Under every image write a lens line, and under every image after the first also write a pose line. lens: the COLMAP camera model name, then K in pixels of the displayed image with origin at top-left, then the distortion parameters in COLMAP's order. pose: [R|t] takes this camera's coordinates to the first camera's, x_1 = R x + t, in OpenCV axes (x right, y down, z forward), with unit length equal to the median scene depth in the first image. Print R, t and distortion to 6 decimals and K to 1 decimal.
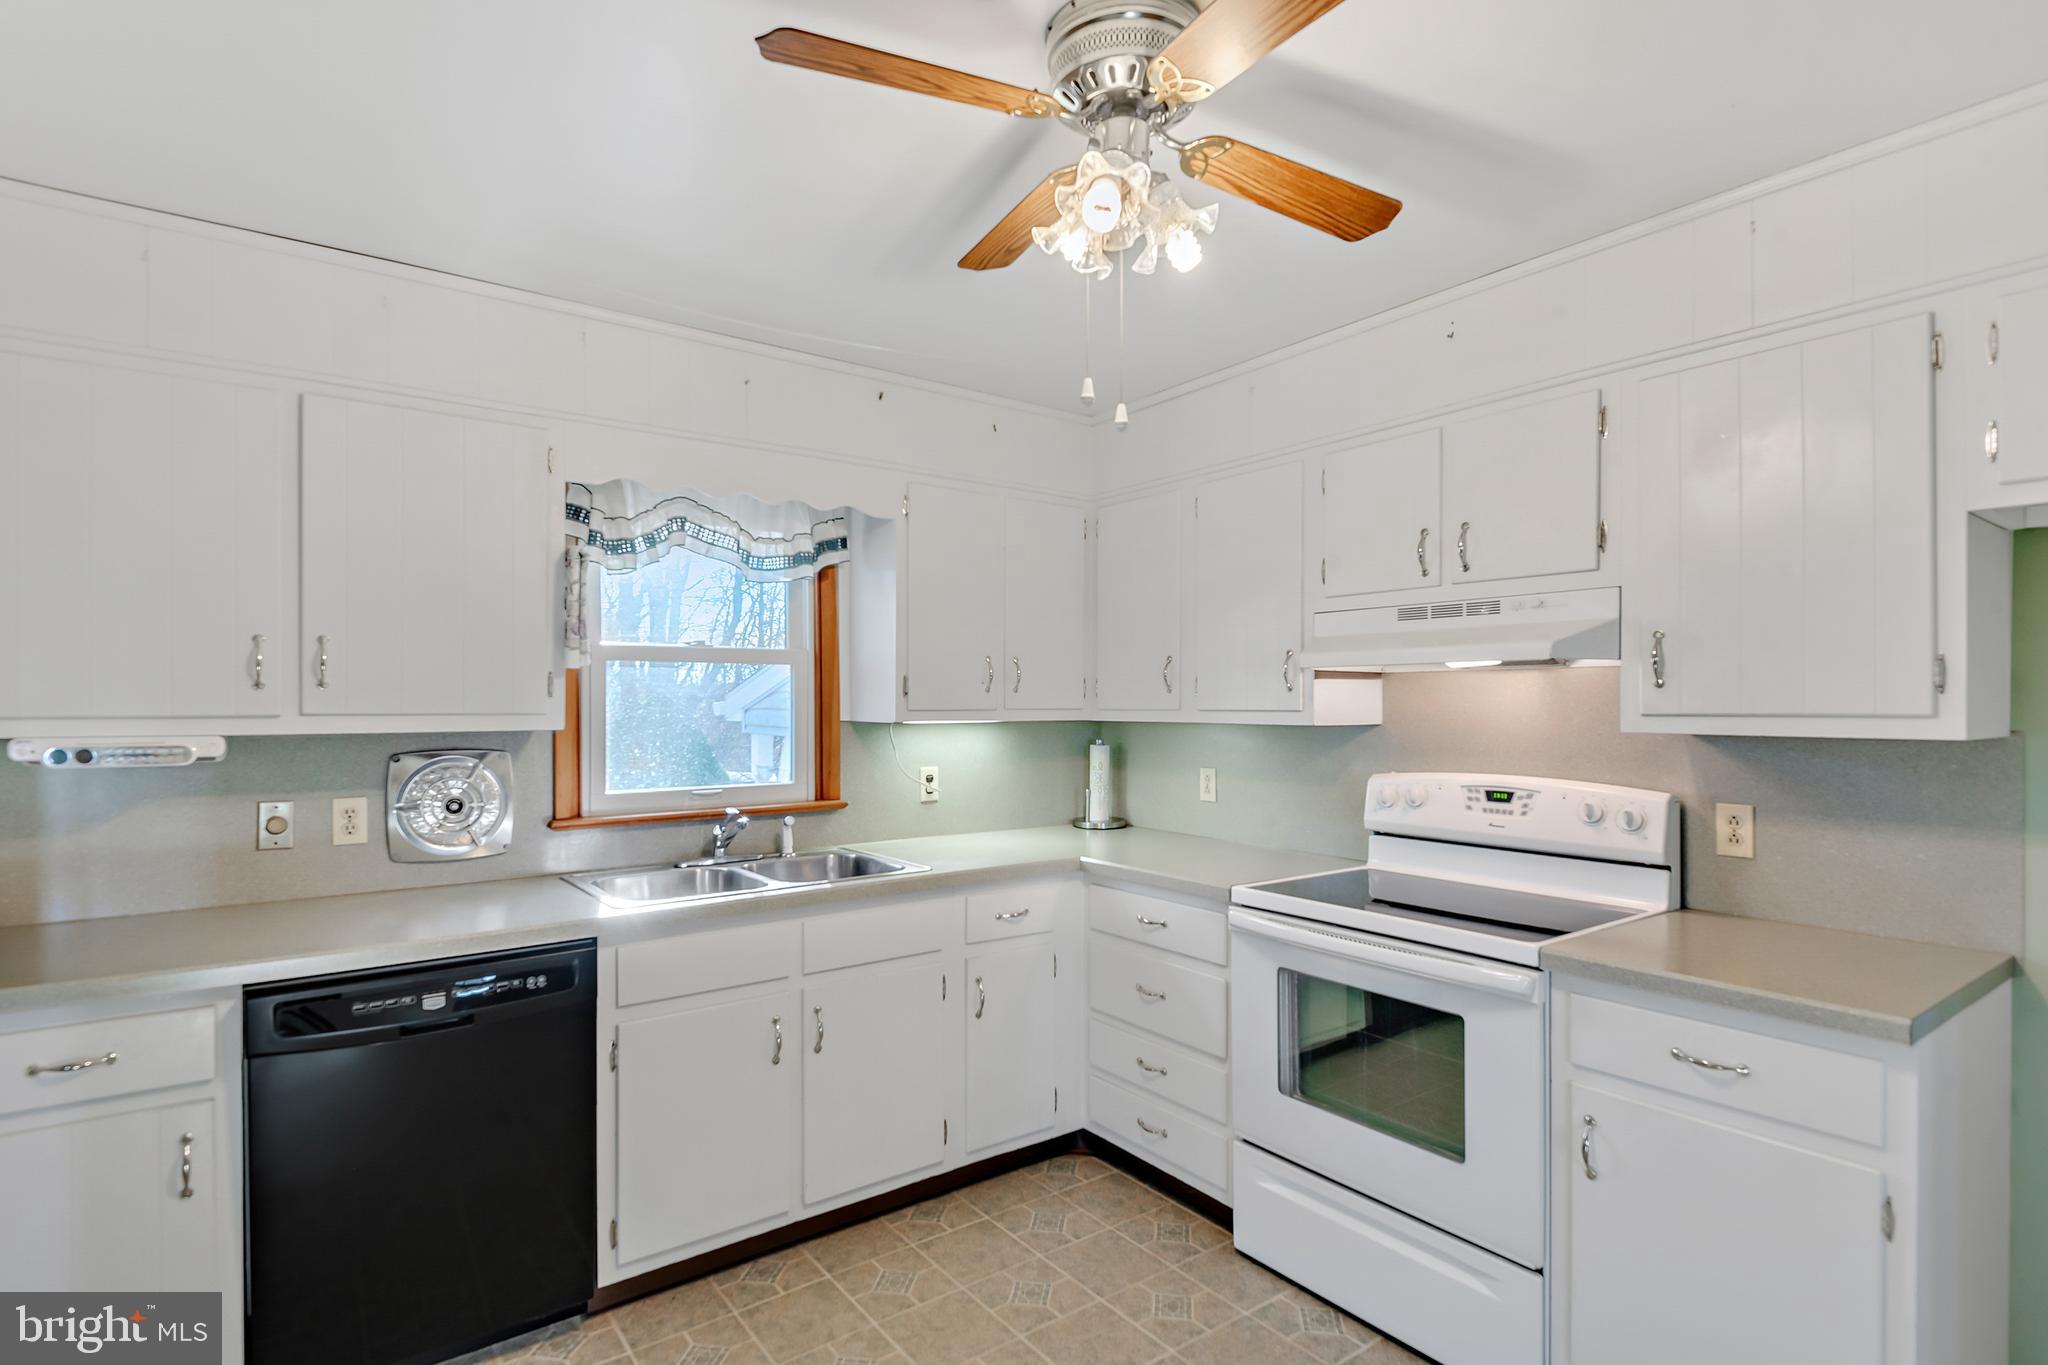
lens RADIAL K [[1018.3, 0, 1019.1], [0, 1018.3, 693.6], [0, 0, 1]] dist [0.035441, -0.024107]
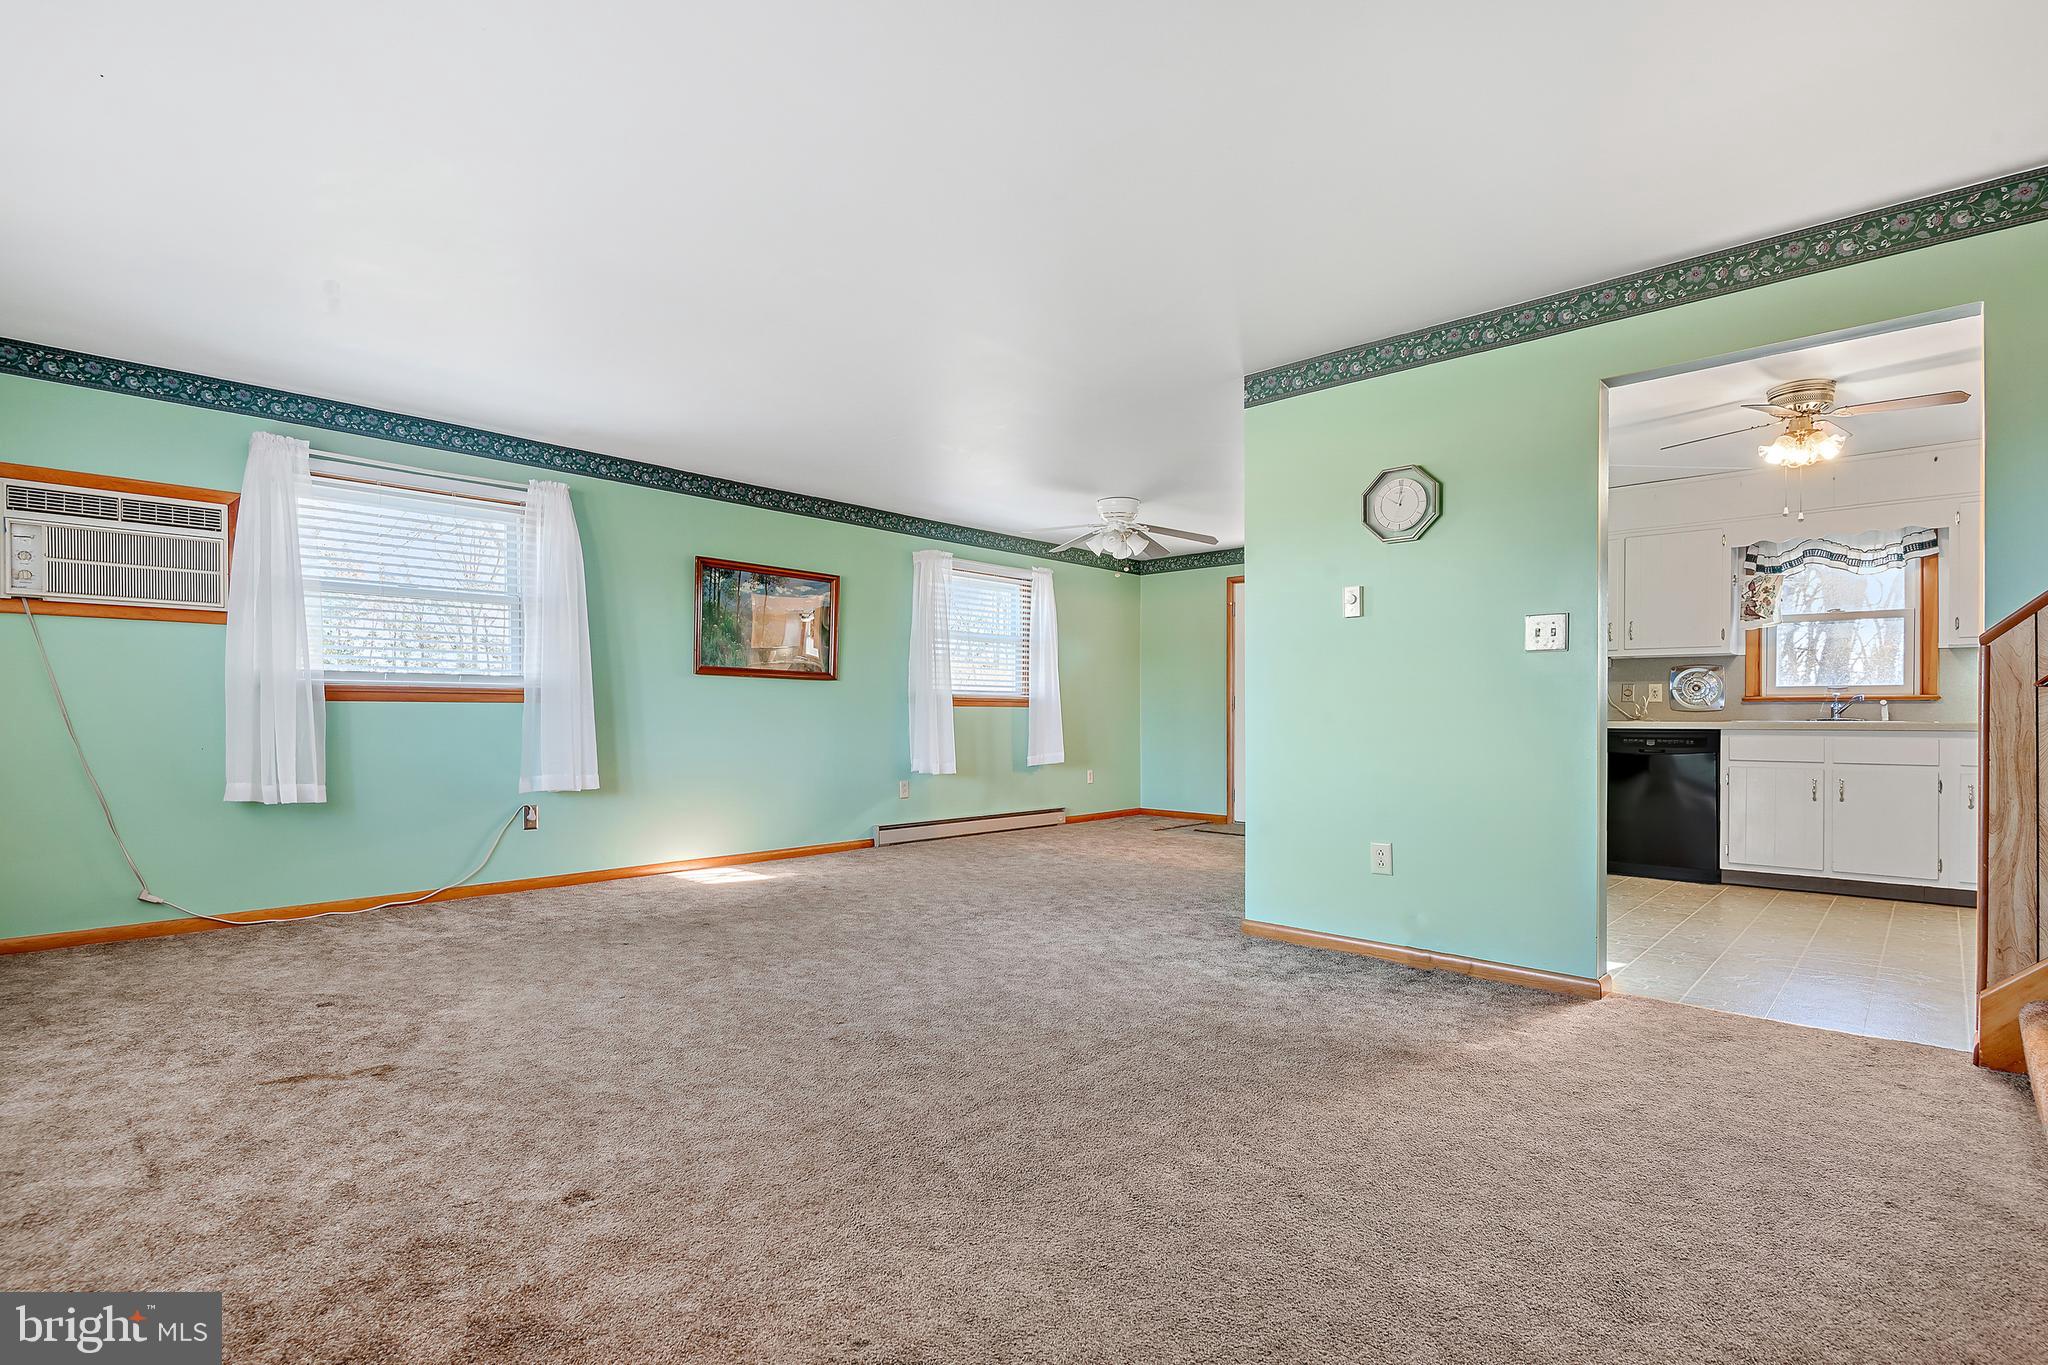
lens RADIAL K [[972.5, 0, 1032.0], [0, 972.5, 726.5], [0, 0, 1]] dist [0.024511, -0.022503]
pose [[0.182817, 0.011976, -0.983074, 1.440484], [0.003955, 0.999909, 0.012917, 0.163826], [0.983139, -0.006249, 0.182753, -0.968590]]
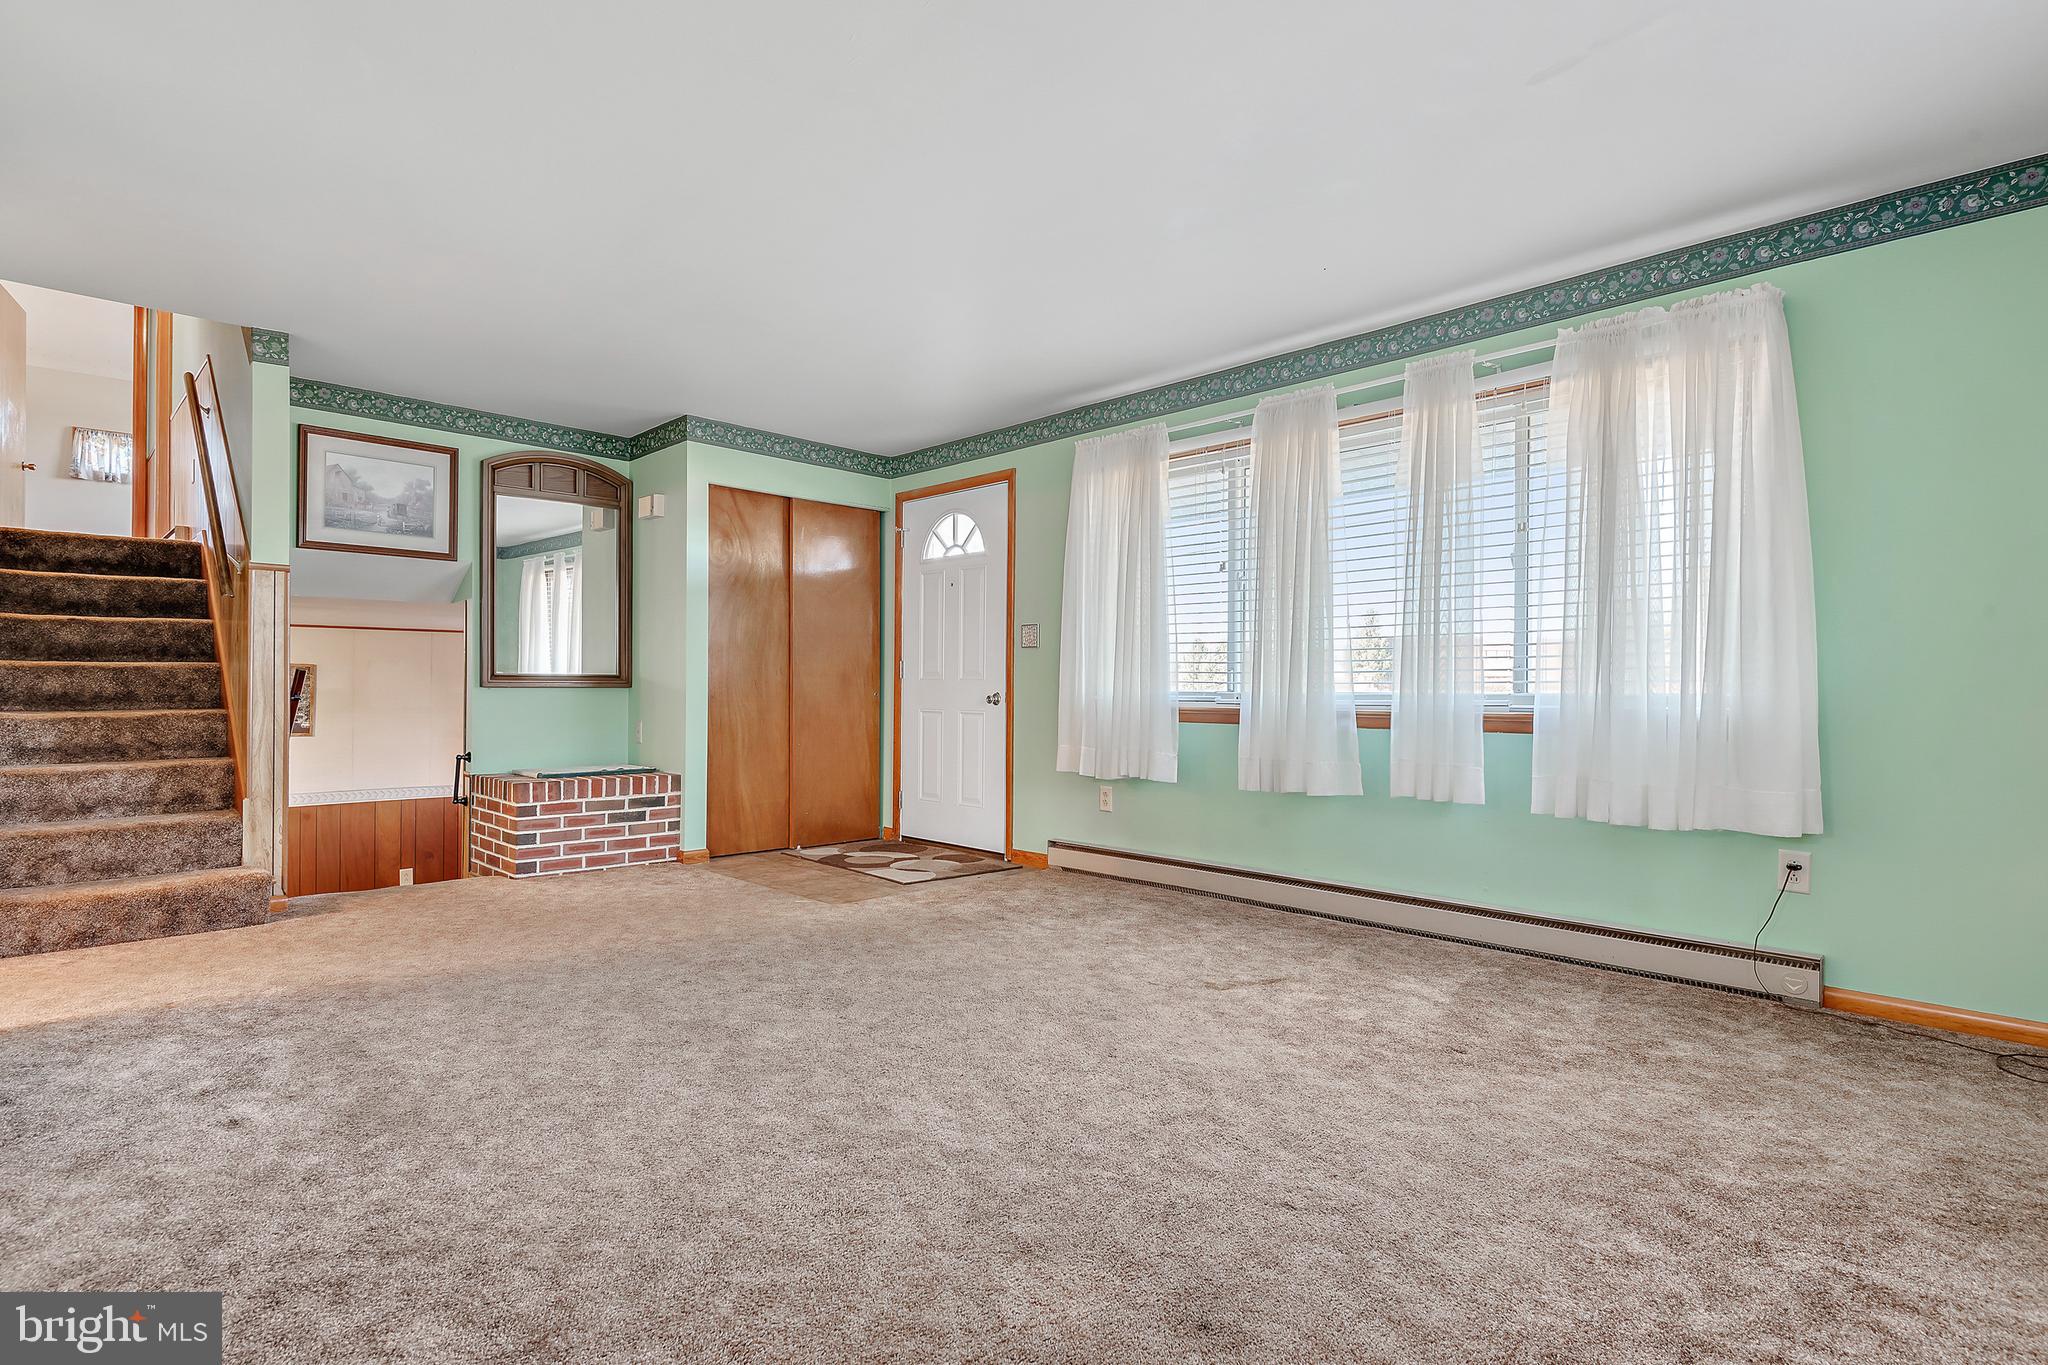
lens RADIAL K [[1018.3, 0, 1019.1], [0, 1018.3, 693.6], [0, 0, 1]] dist [0.035441, -0.024107]
pose [[-0.126384, -0.004852, 0.991970, -0.793701], [-0.014456, 0.999891, 0.003049, 0.160260], [-0.991876, -0.013954, -0.126440, -1.021396]]
